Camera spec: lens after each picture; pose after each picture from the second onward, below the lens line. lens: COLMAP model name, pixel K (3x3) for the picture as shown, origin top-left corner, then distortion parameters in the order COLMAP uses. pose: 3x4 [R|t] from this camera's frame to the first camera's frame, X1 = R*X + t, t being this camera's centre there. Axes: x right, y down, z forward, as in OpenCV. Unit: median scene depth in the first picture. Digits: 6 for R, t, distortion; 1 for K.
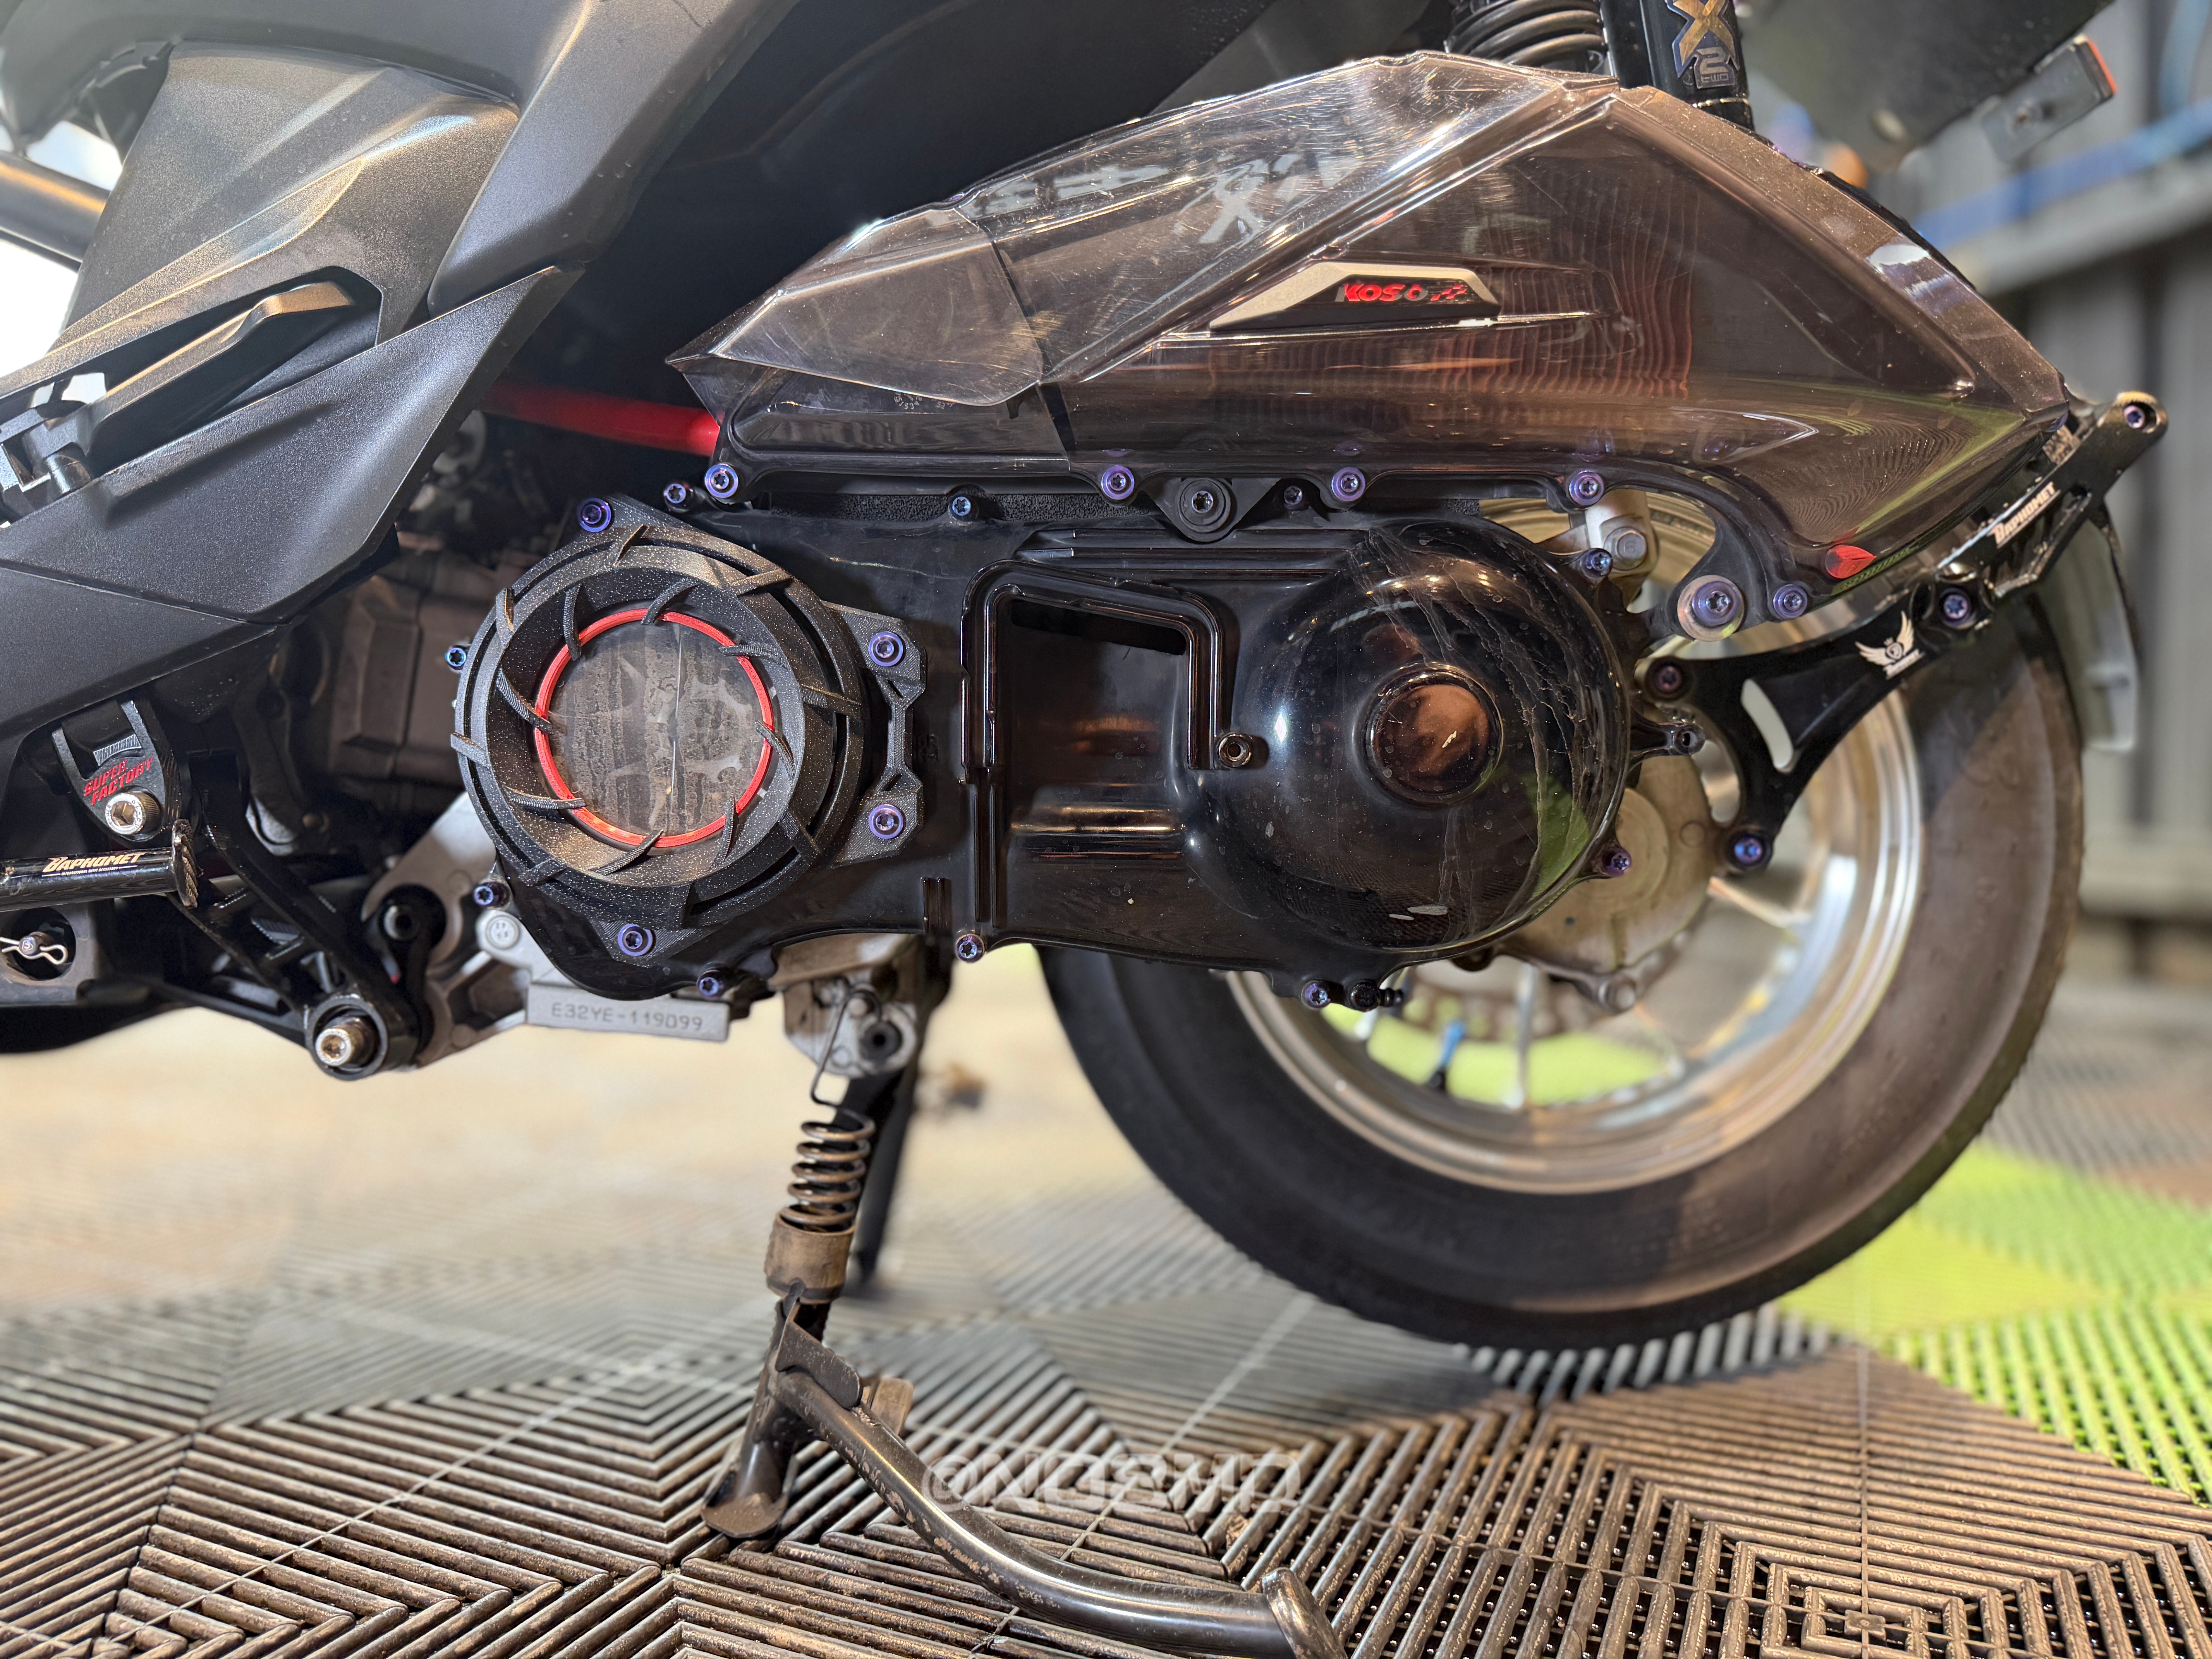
lens RADIAL K [[1652.2, 0, 1106.0], [0, 1652.2, 829.5], [0, 0, 1]] dist [0.002578, -0.064302]
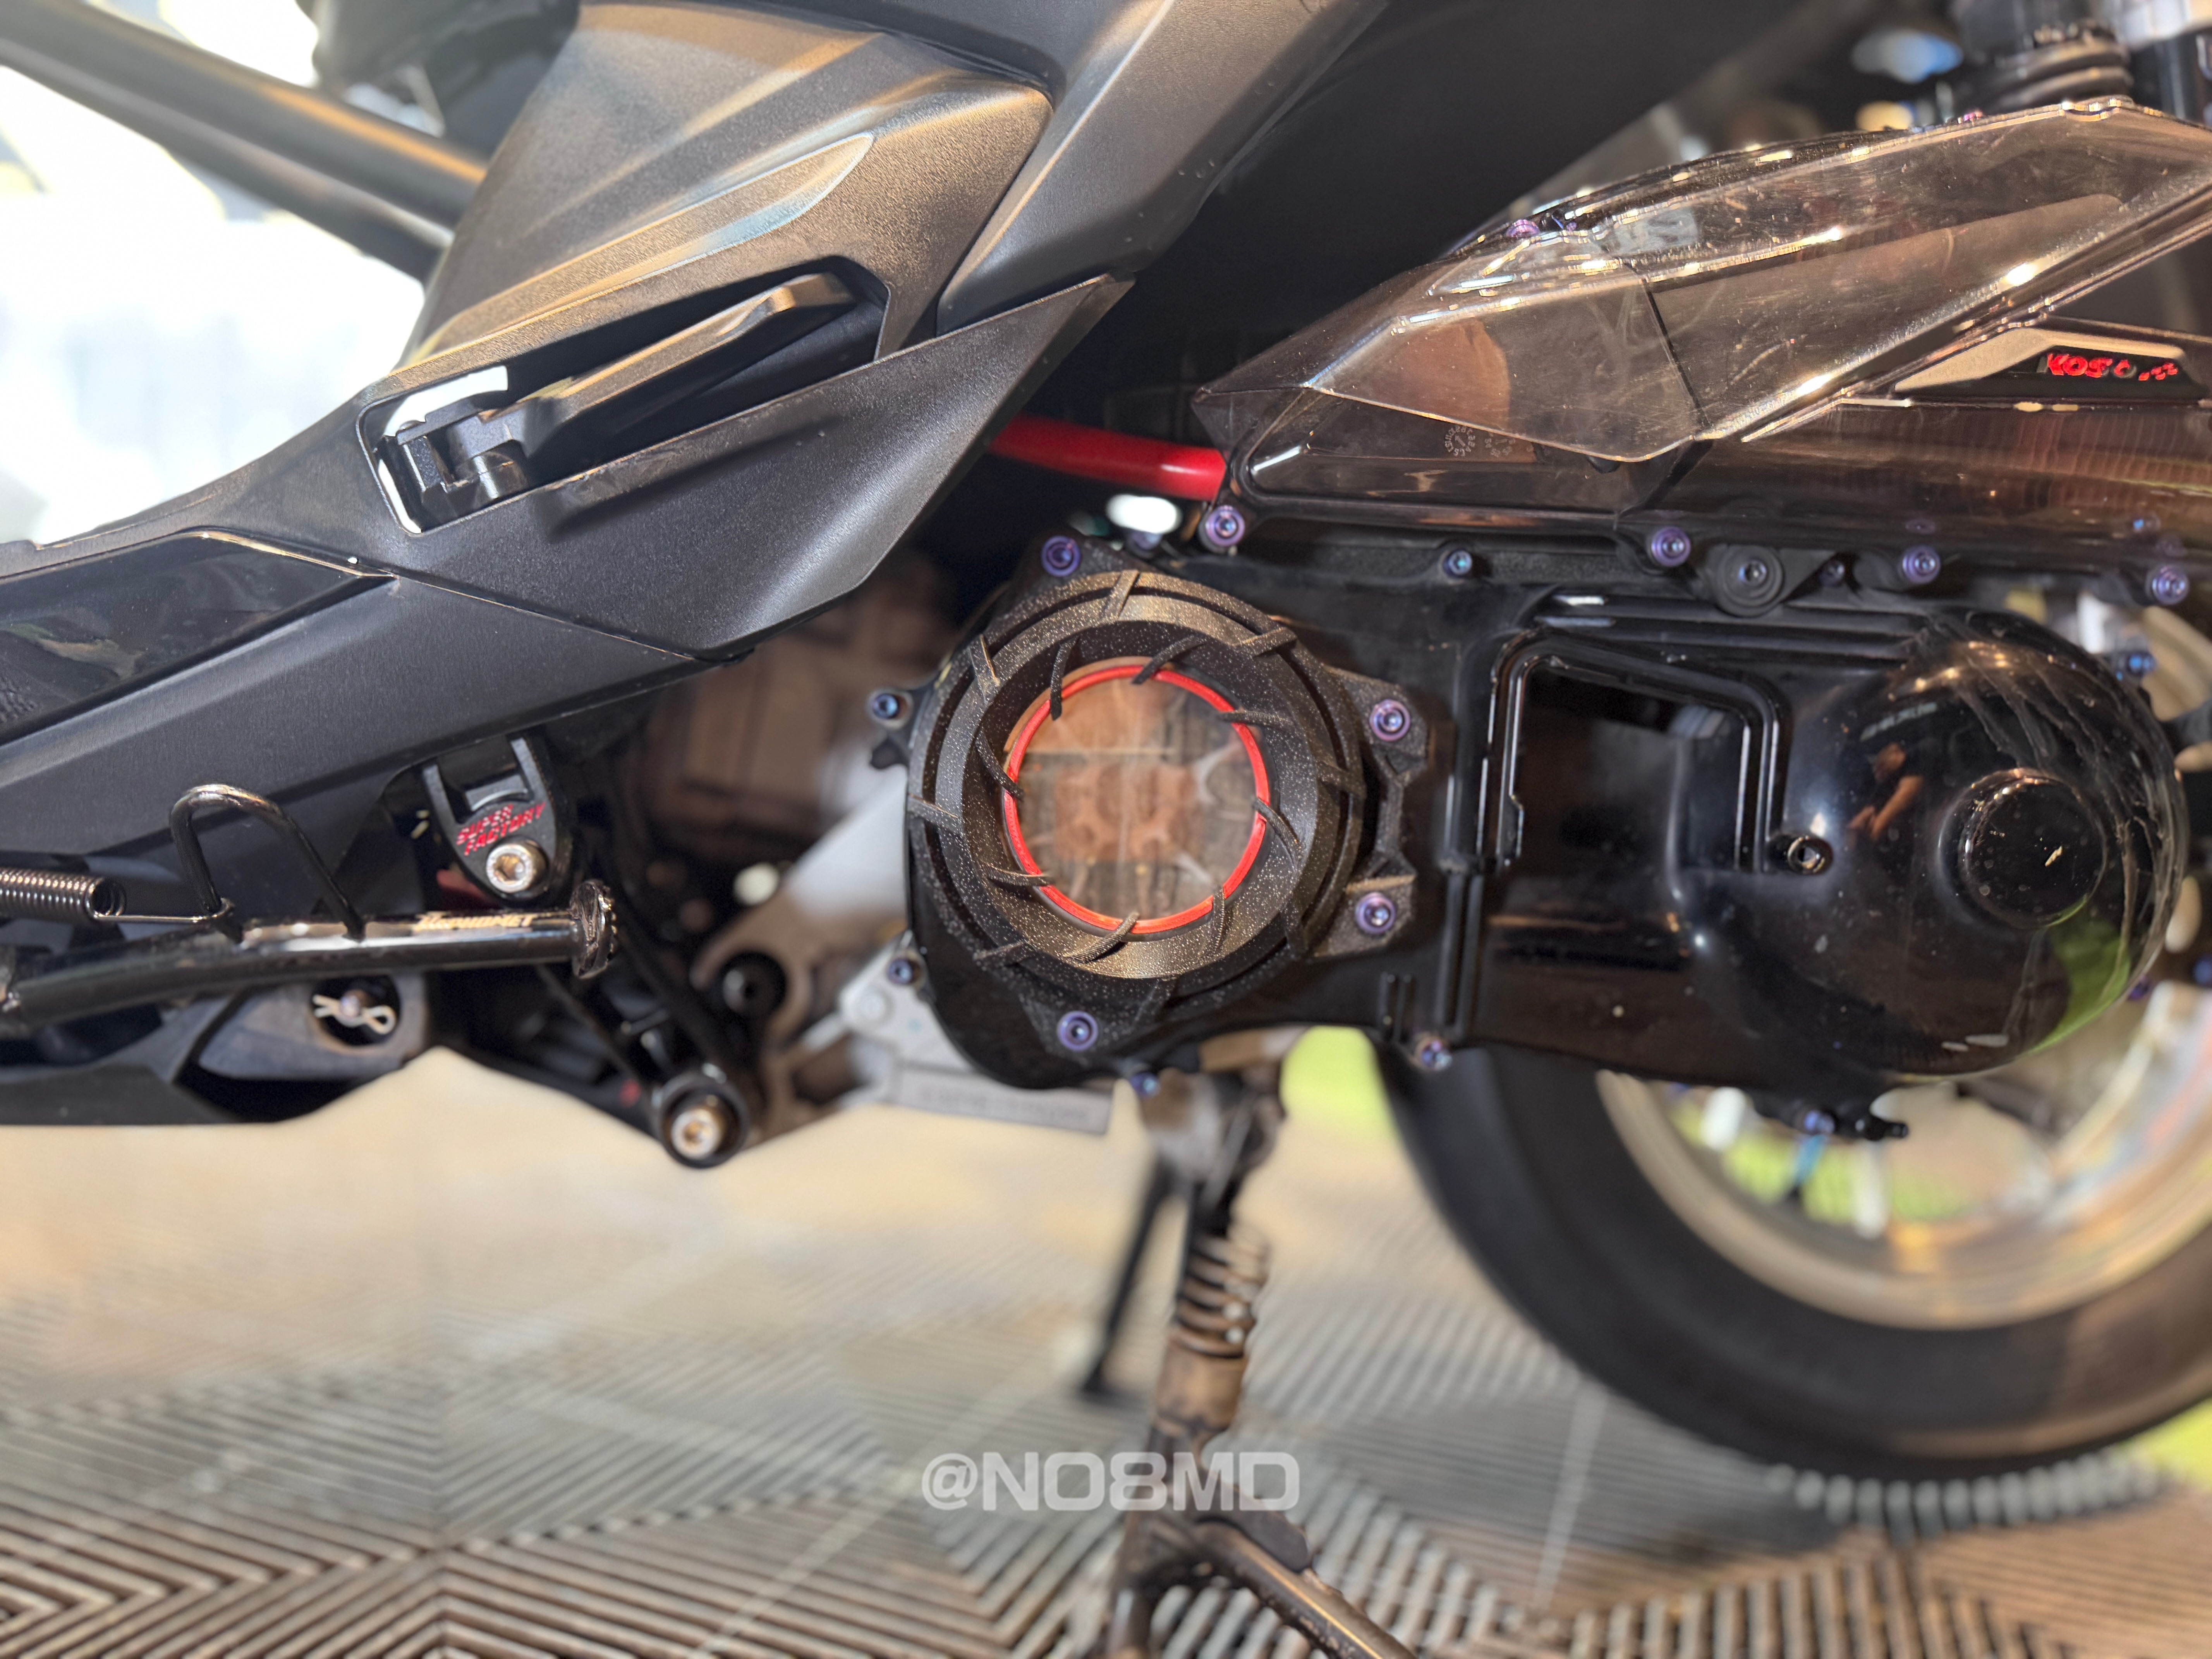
lens RADIAL K [[1677.5, 0, 1106.0], [0, 1677.5, 829.5], [0, 0, 1]] dist [0.032552, -0.116631]
pose [[0.998321, 0.044185, 0.037462, -0.315973], [-0.043724, 0.998959, -0.013034, -0.031997], [-0.037998, 0.011375, 0.999213, 0.098358]]
